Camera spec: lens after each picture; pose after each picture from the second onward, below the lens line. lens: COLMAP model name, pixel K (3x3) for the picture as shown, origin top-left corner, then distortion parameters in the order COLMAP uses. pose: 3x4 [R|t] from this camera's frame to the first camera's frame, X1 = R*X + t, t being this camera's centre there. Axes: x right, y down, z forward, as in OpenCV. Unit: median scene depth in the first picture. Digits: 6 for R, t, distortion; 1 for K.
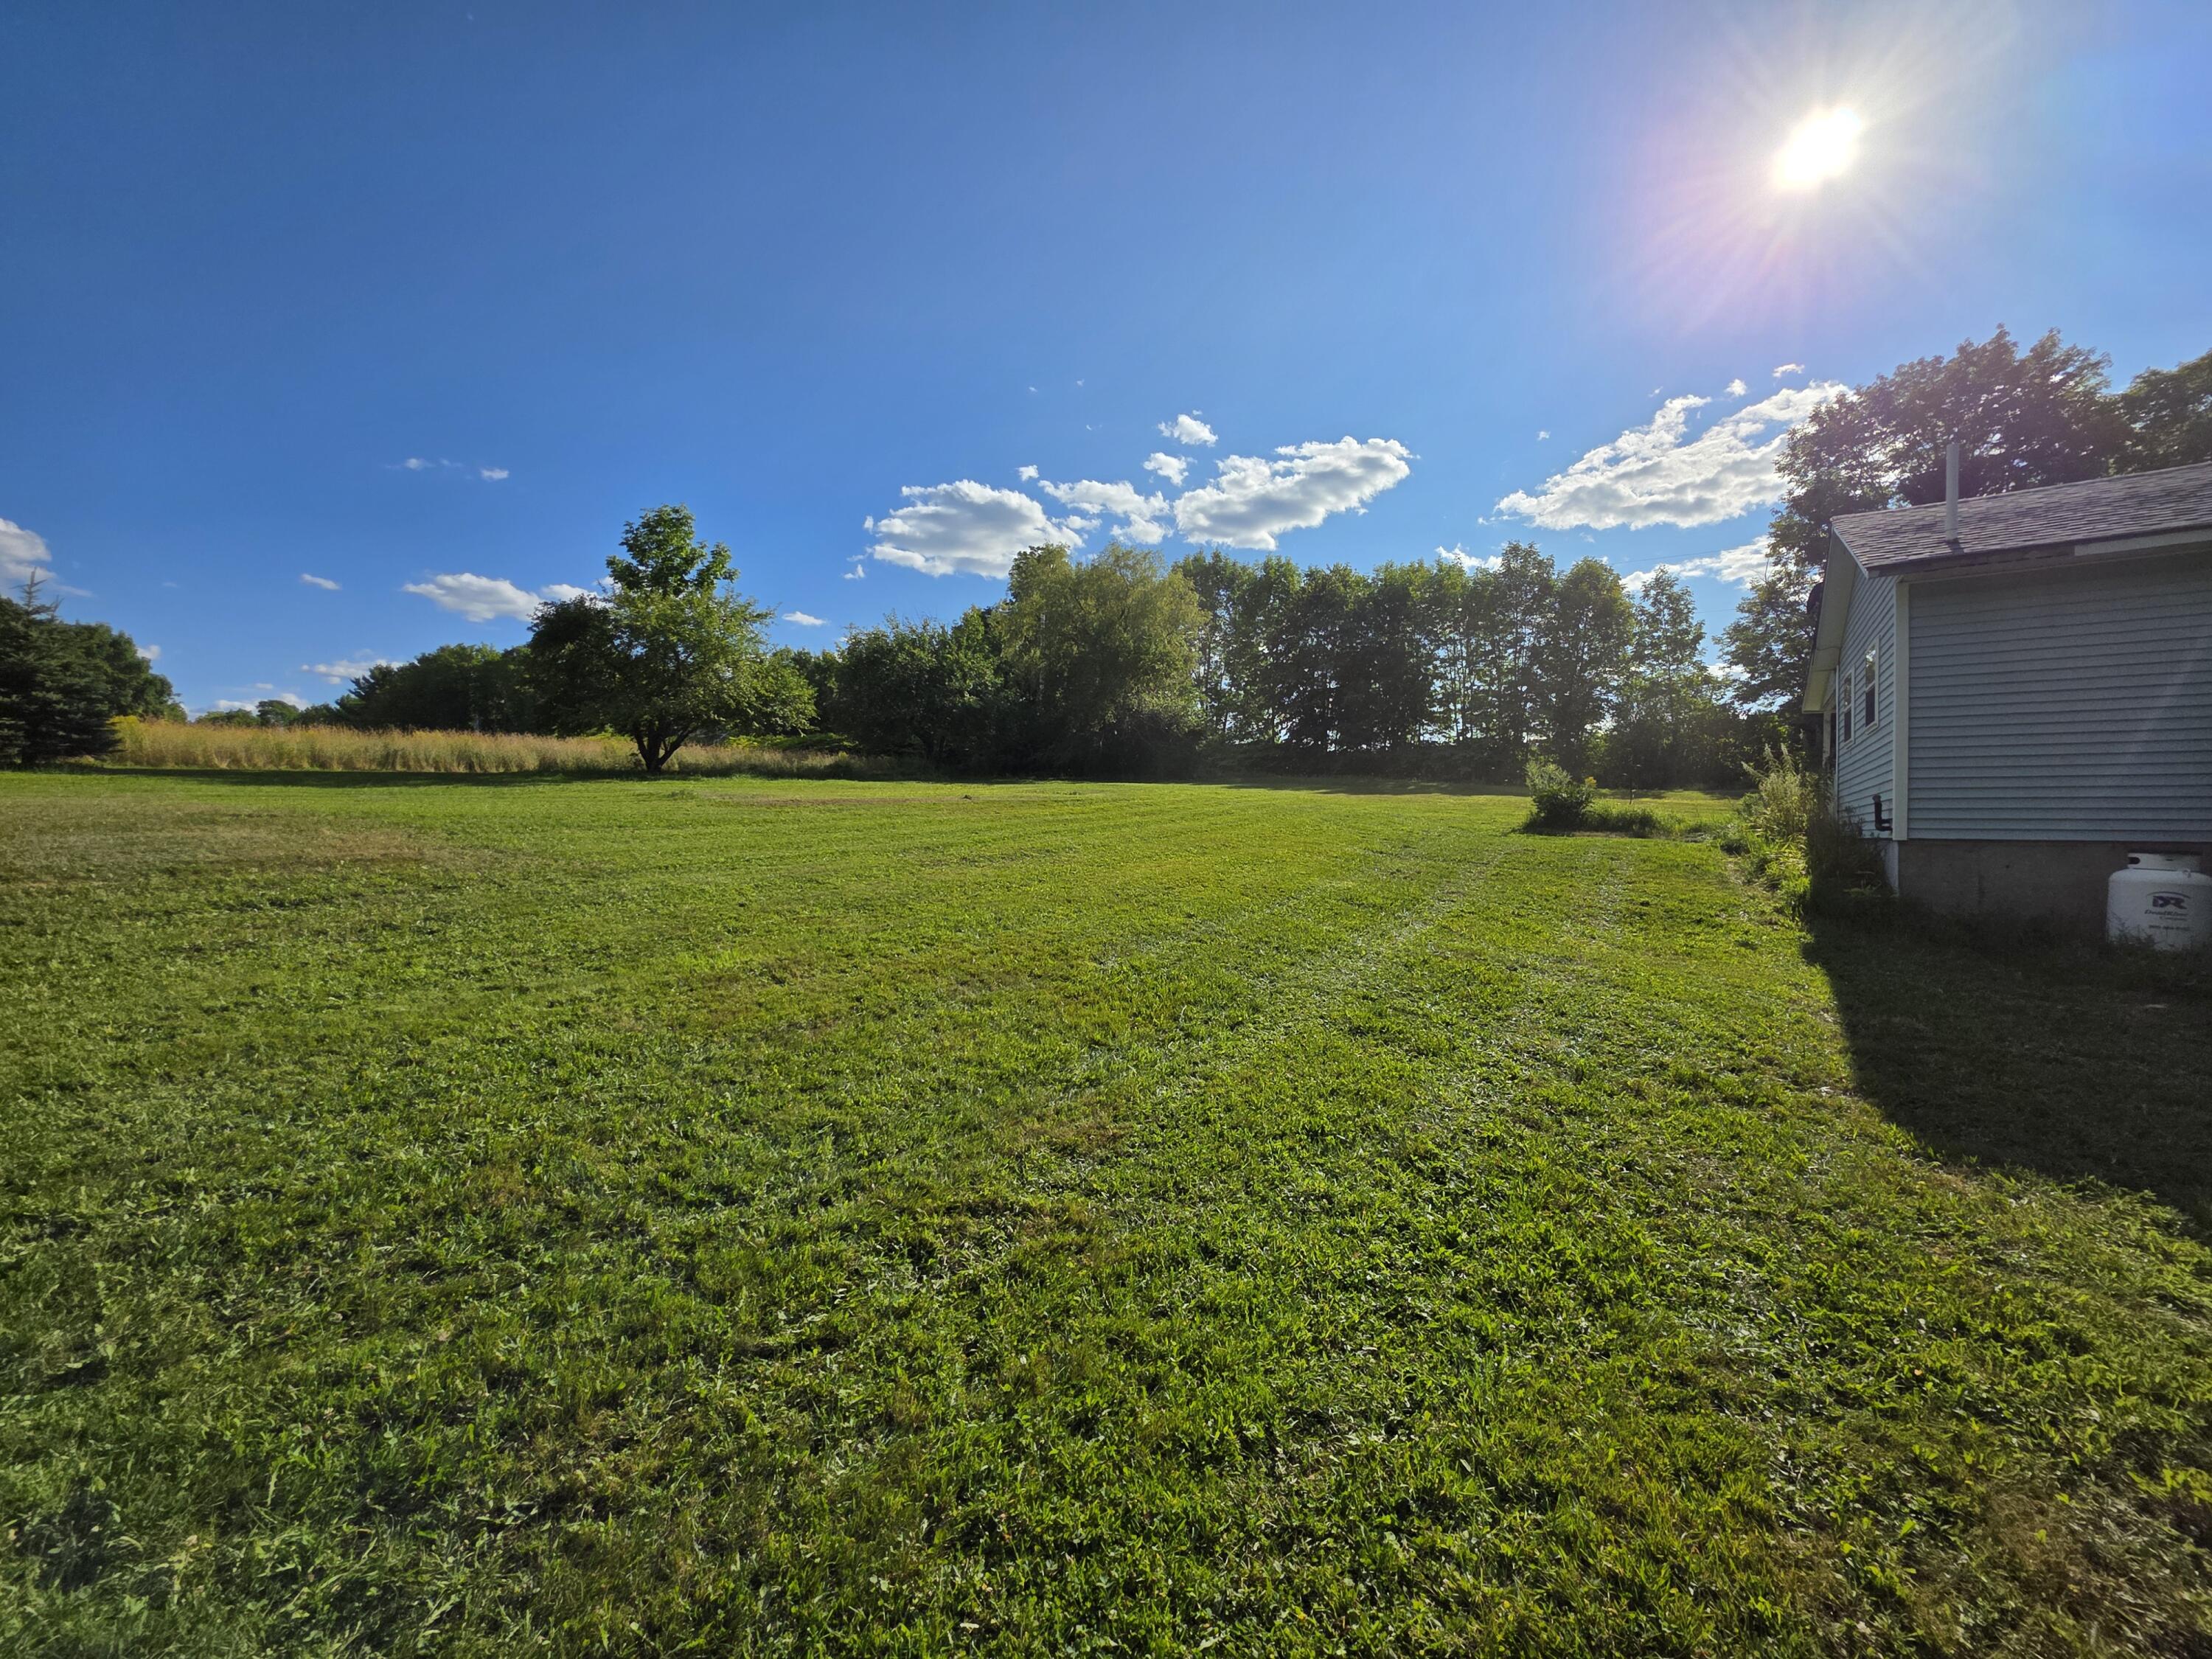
lens RADIAL K [[886.7, 0, 1128.6], [0, 886.7, 838.2], [0, 0, 1]] dist [0.000257, 0.000398]
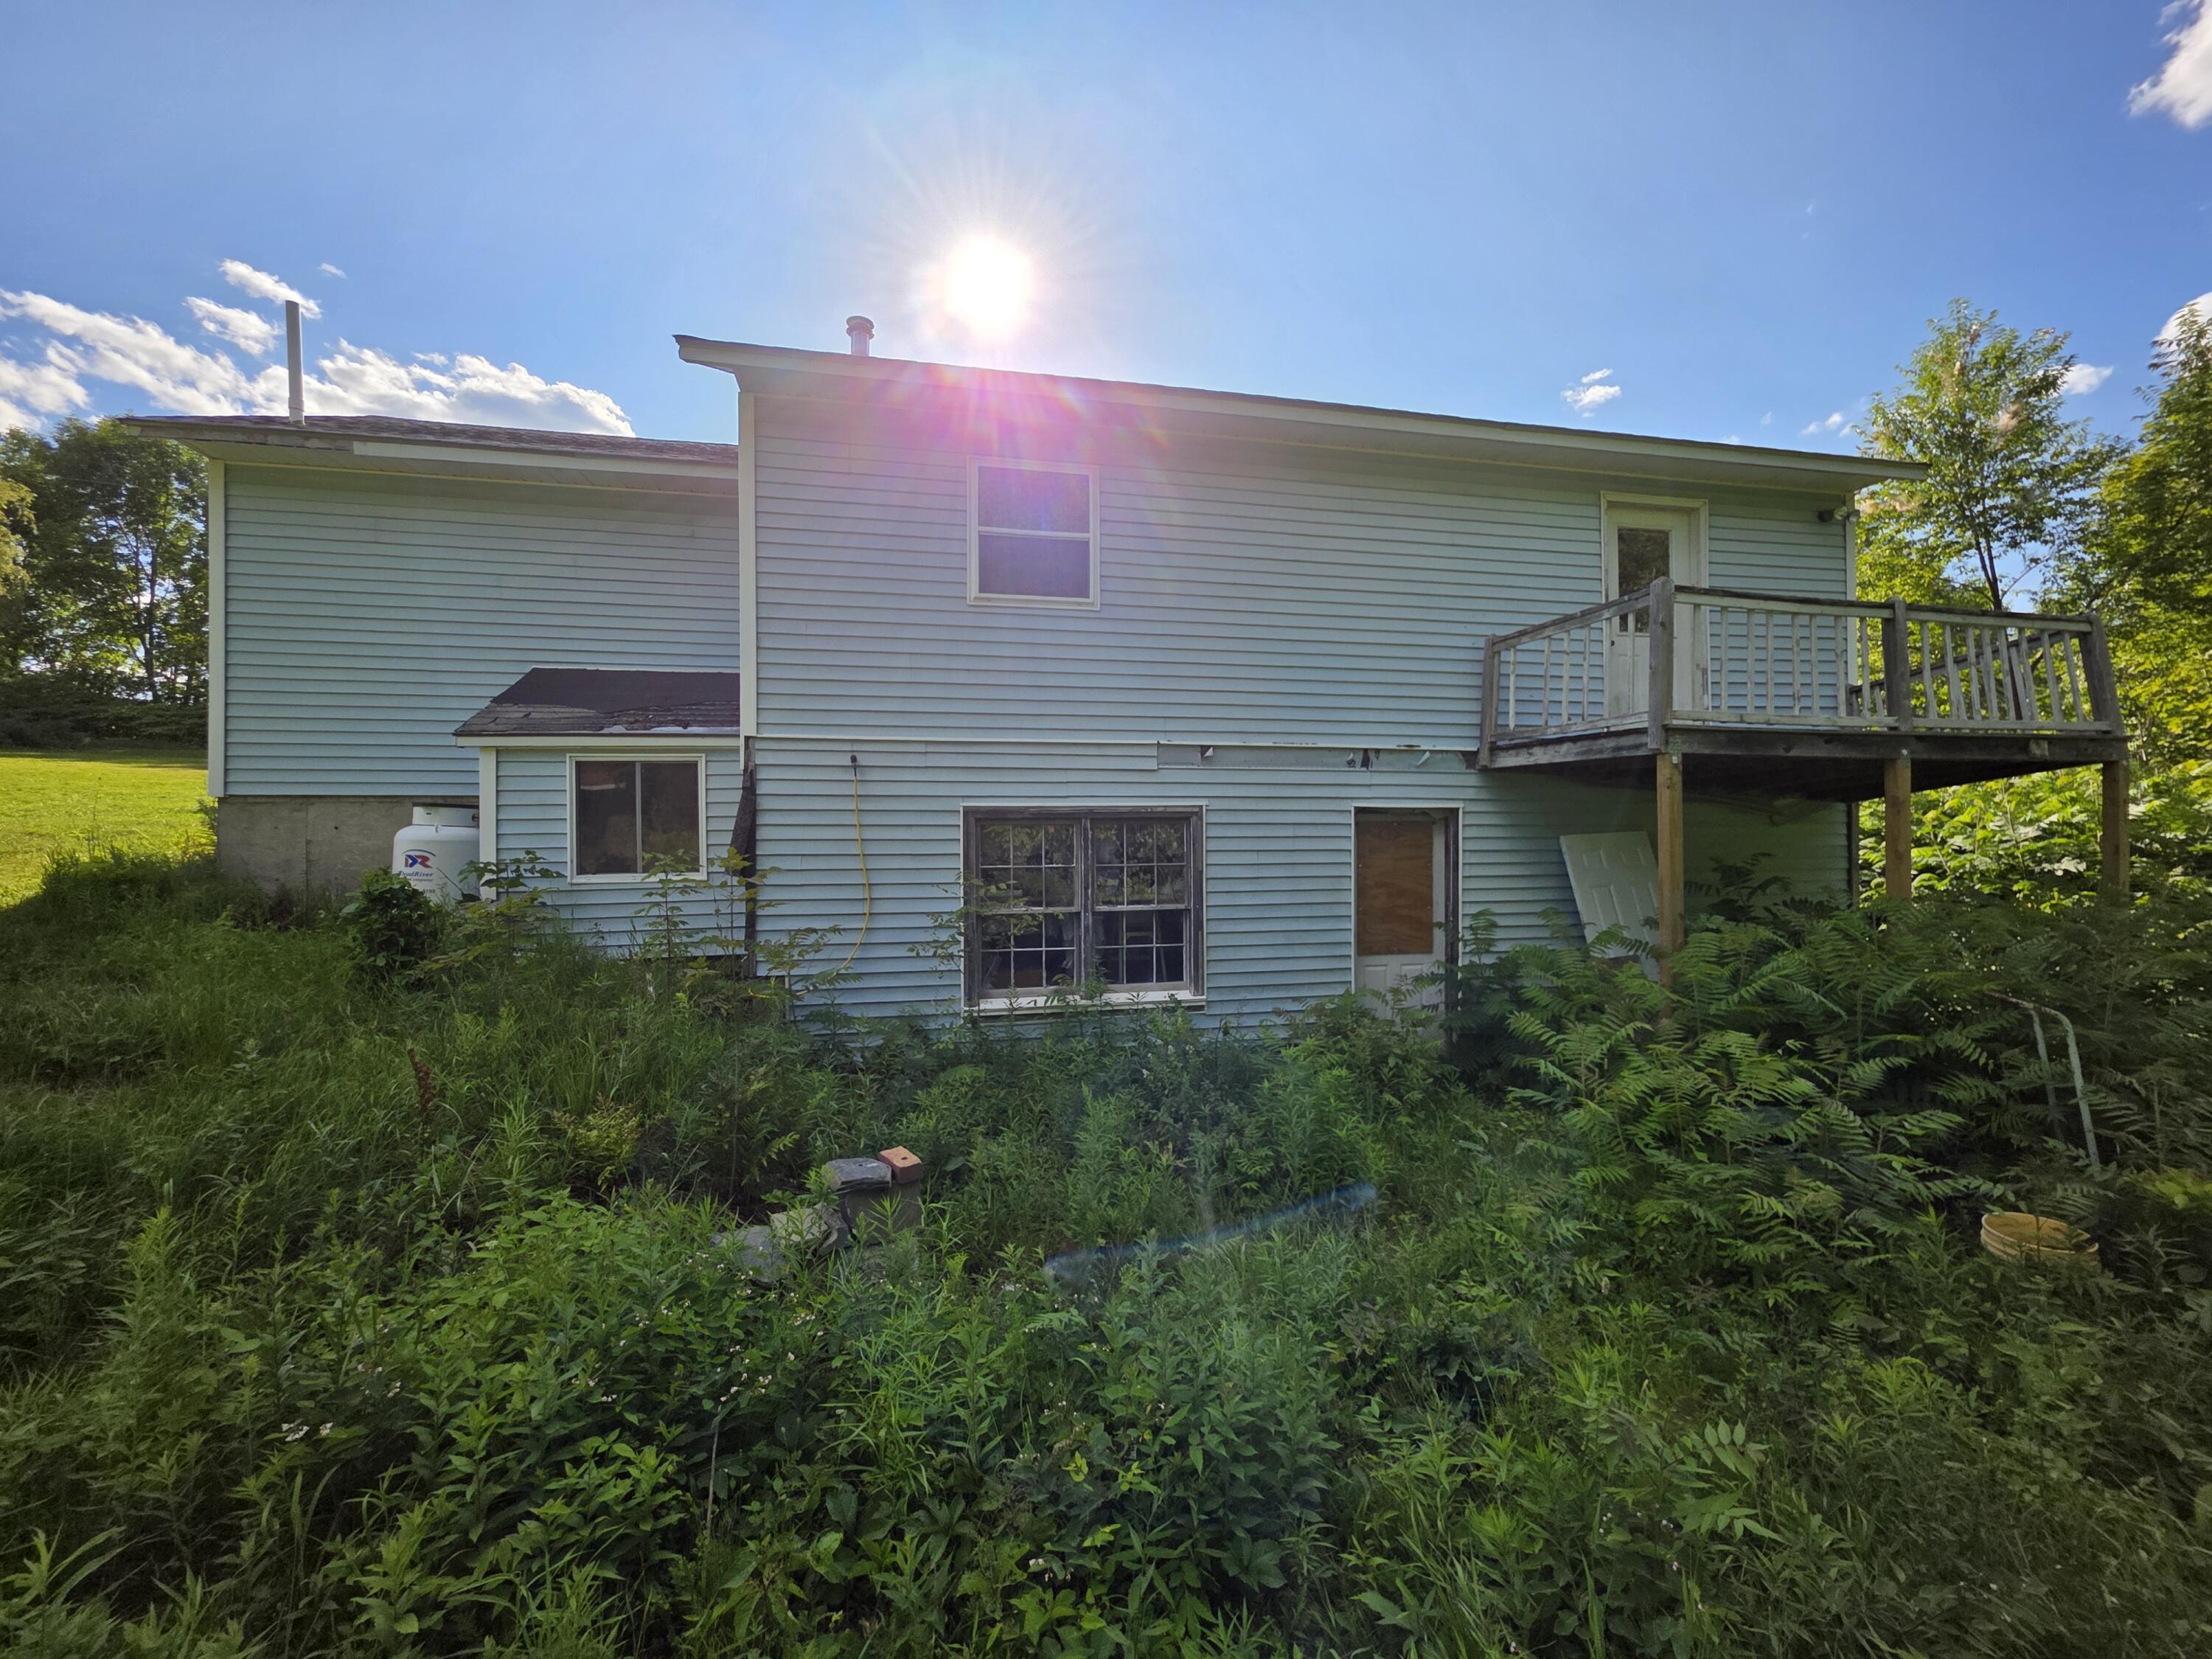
lens RADIAL K [[886.7, 0, 1122.5], [0, 886.7, 819.6], [0, 0, 1]] dist [0.000257, 0.000398]
pose [[0.703406, -0.005351, 0.710768, 1.370331], [0.018980, 0.999757, -0.011257, 0.069132], [-0.710535, 0.021408, 0.703337, -0.143419]]
